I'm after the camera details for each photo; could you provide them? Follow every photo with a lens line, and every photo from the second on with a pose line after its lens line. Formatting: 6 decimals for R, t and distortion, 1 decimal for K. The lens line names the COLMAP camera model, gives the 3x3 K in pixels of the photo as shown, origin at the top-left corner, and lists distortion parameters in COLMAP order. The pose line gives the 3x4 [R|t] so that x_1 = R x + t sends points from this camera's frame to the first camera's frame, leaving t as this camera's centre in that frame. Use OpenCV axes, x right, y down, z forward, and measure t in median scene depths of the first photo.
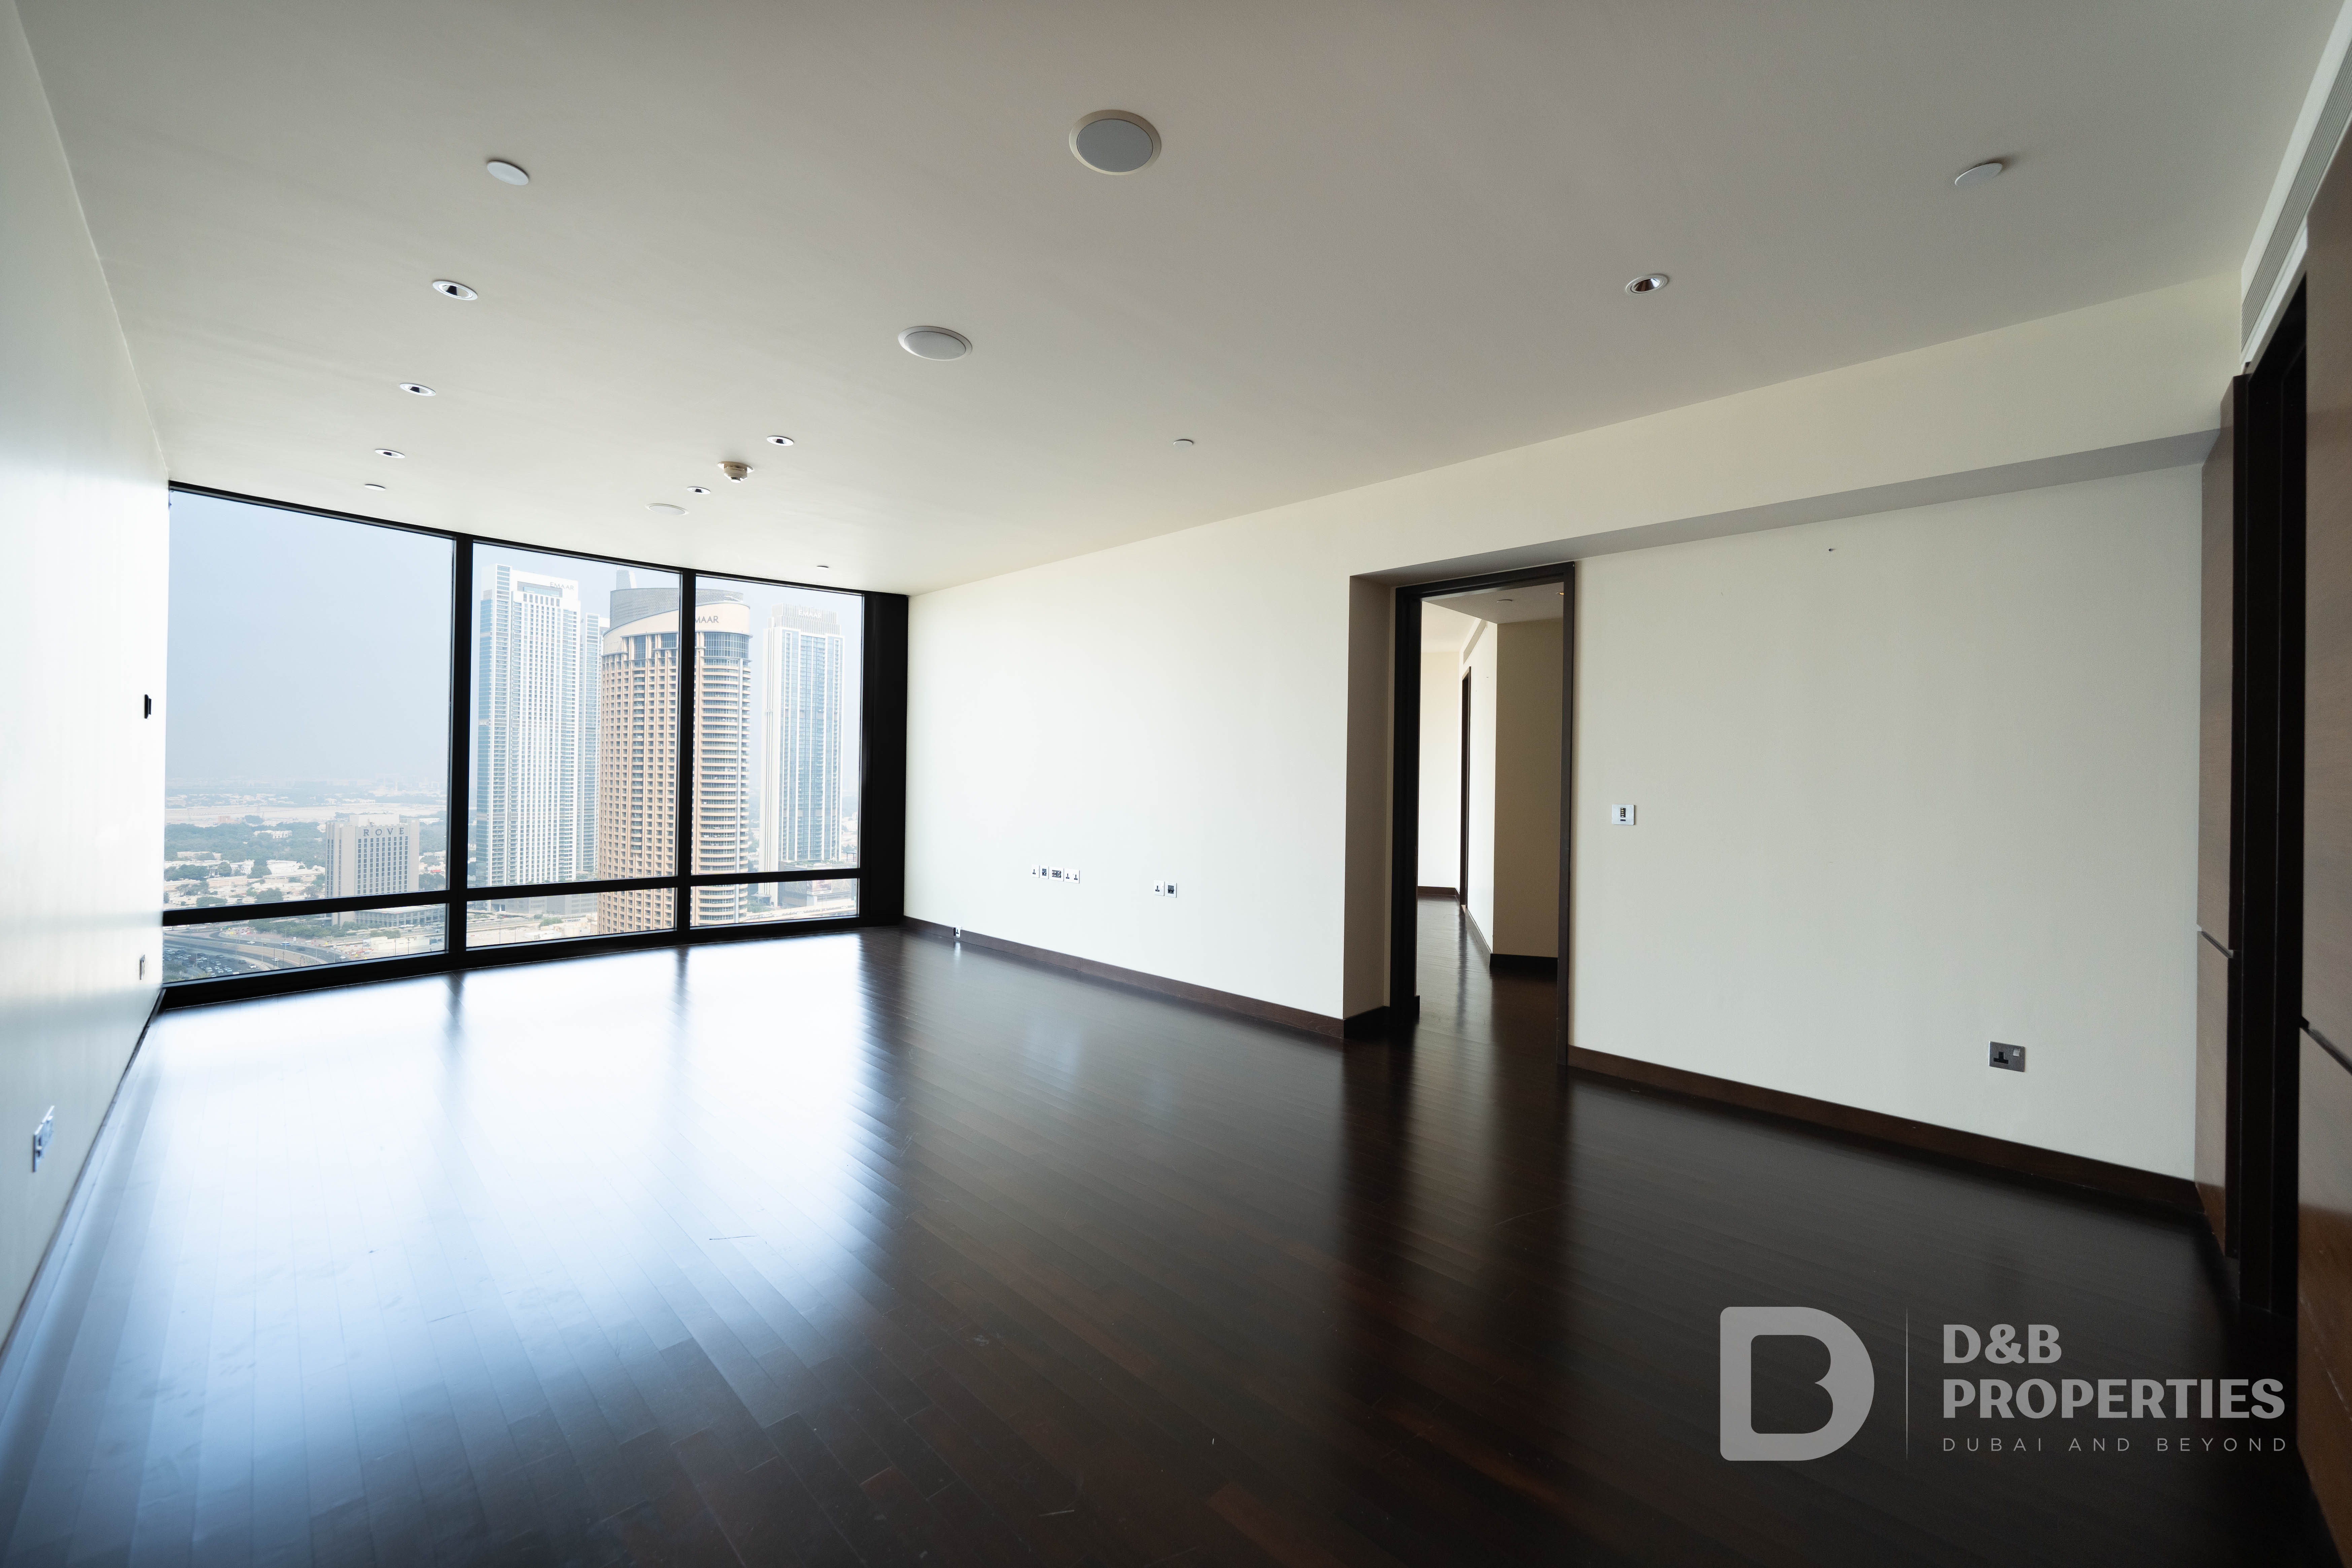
lens RADIAL K [[899.1, 0, 1167.0], [0, 899.1, 774.3], [0, 0, 1]] dist [0.000992, 0.000191]
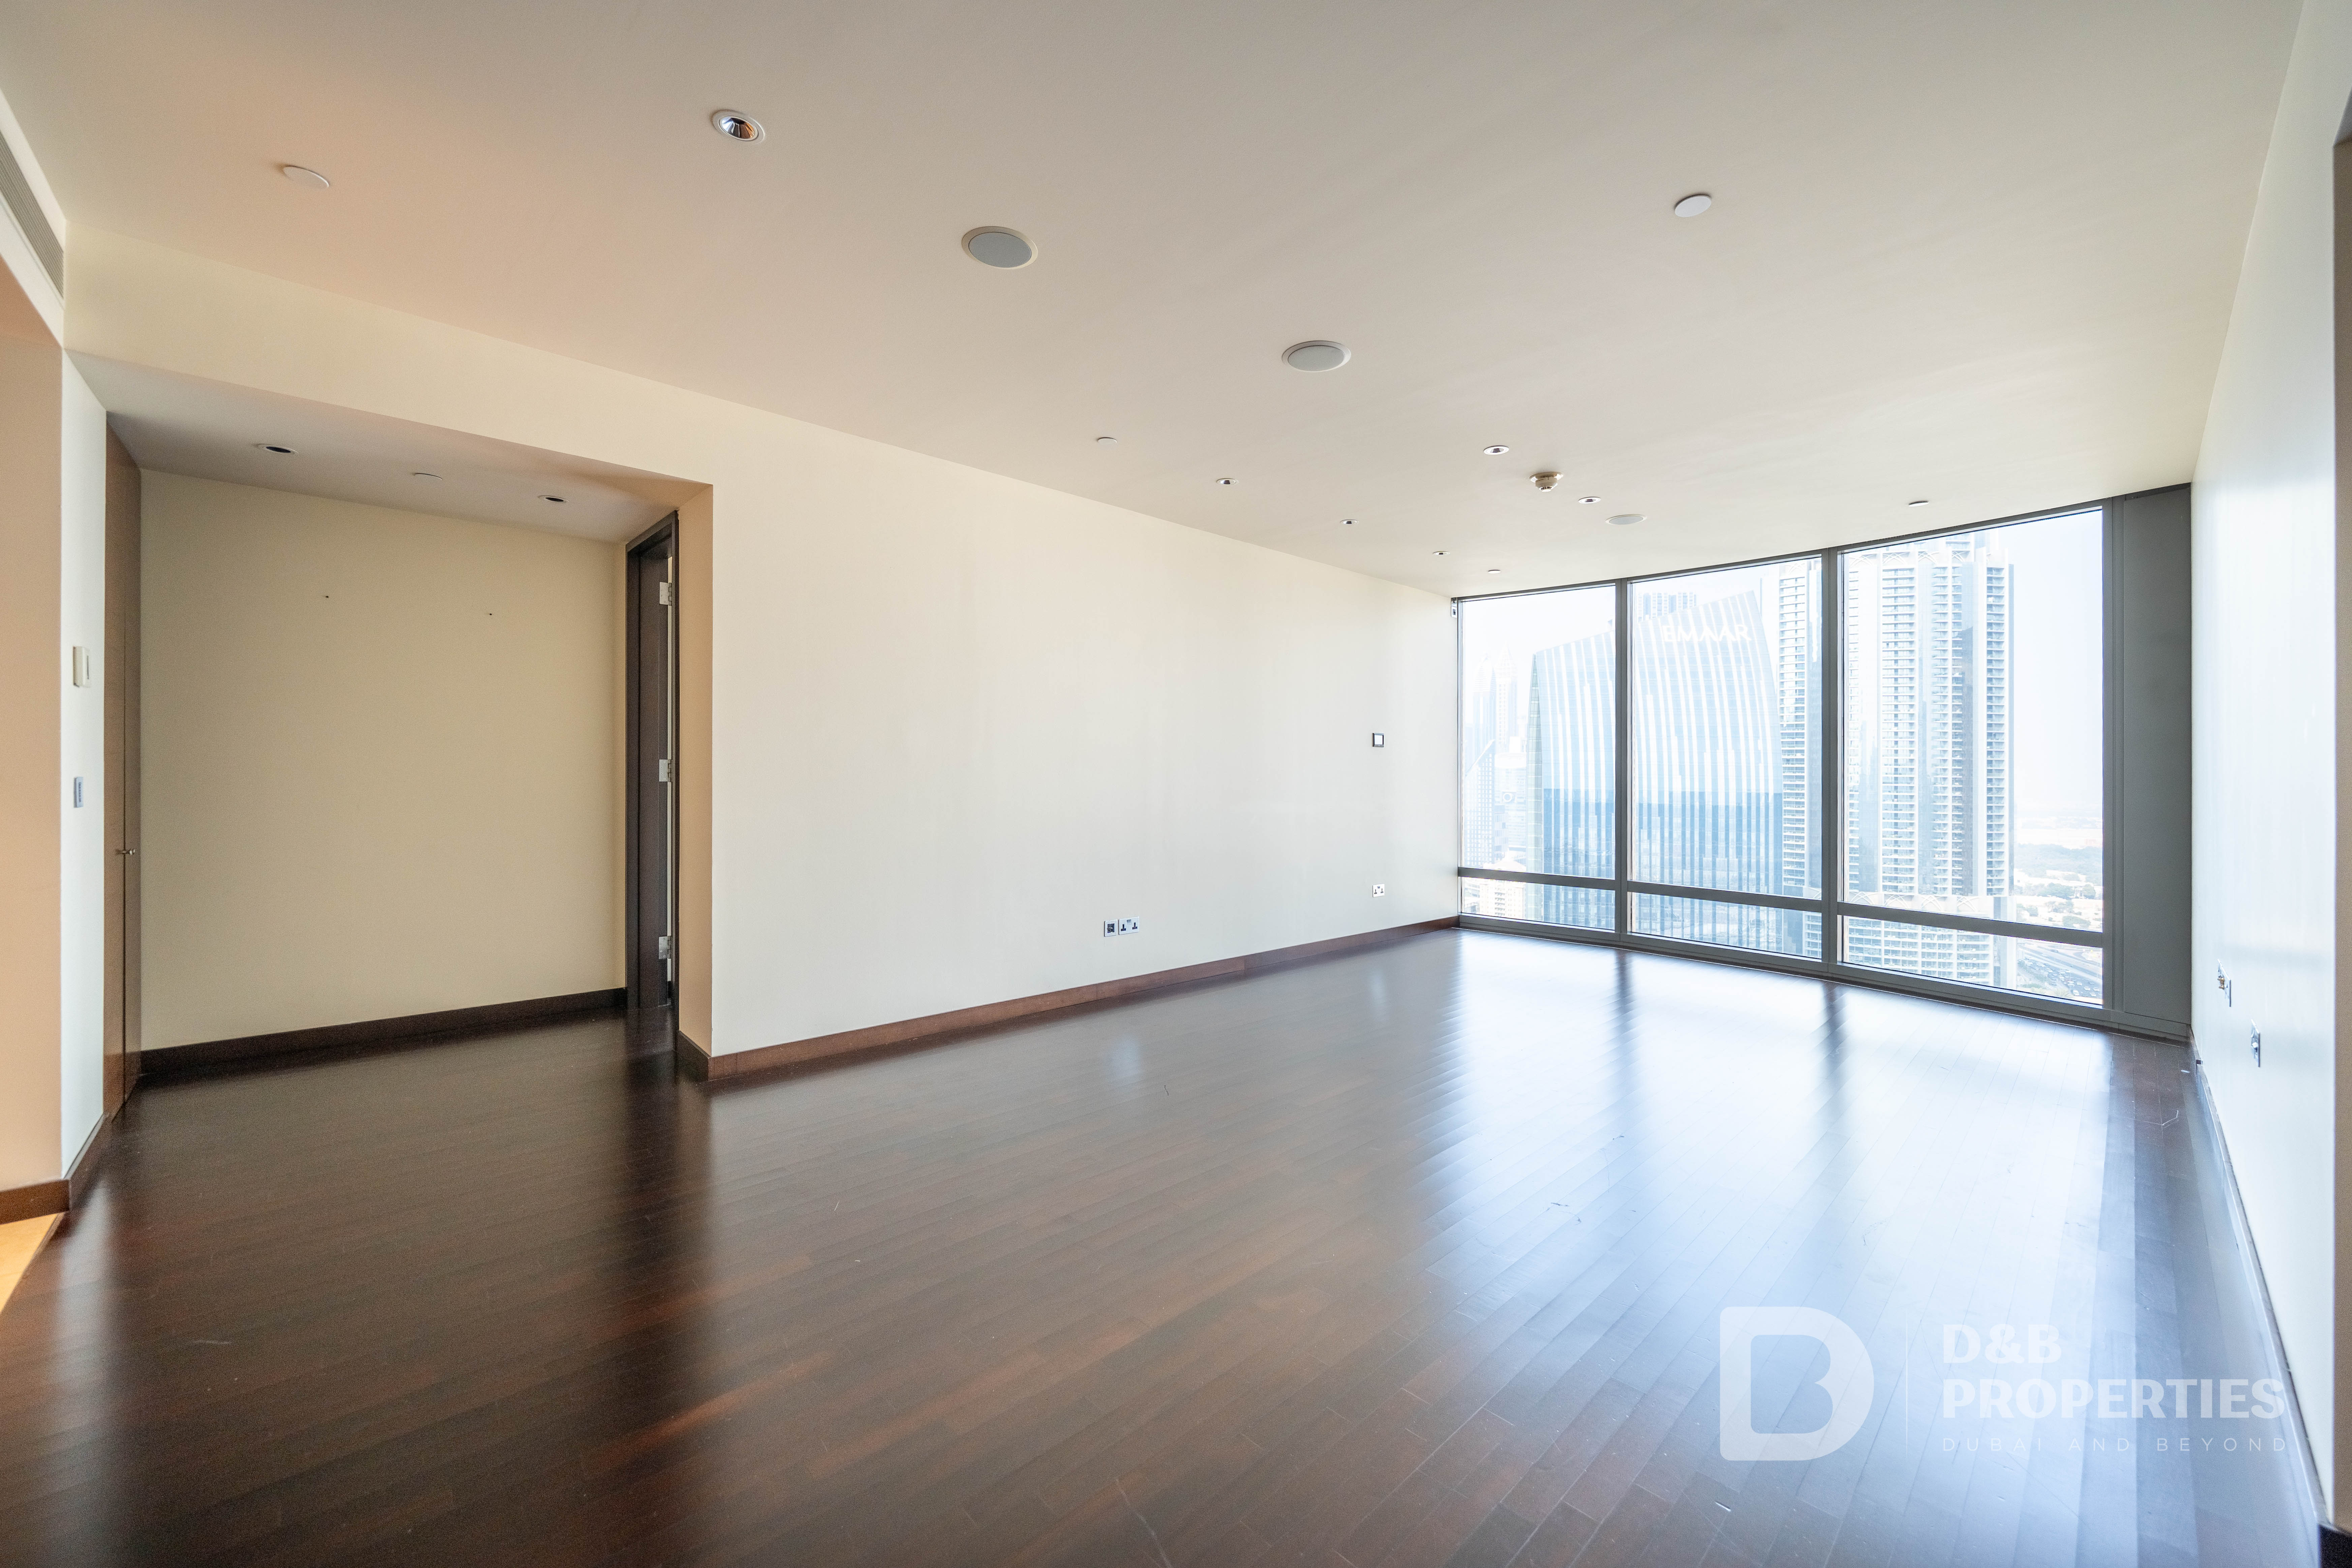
lens RADIAL K [[899.1, 0, 1155.3], [0, 899.1, 771.9], [0, 0, 1]] dist [0.000992, 0.000191]
pose [[-0.057030, -0.013971, -0.998275, 0.331947], [-0.014842, 0.999803, -0.013145, 0.008877], [0.998262, 0.014067, -0.057226, 0.365938]]
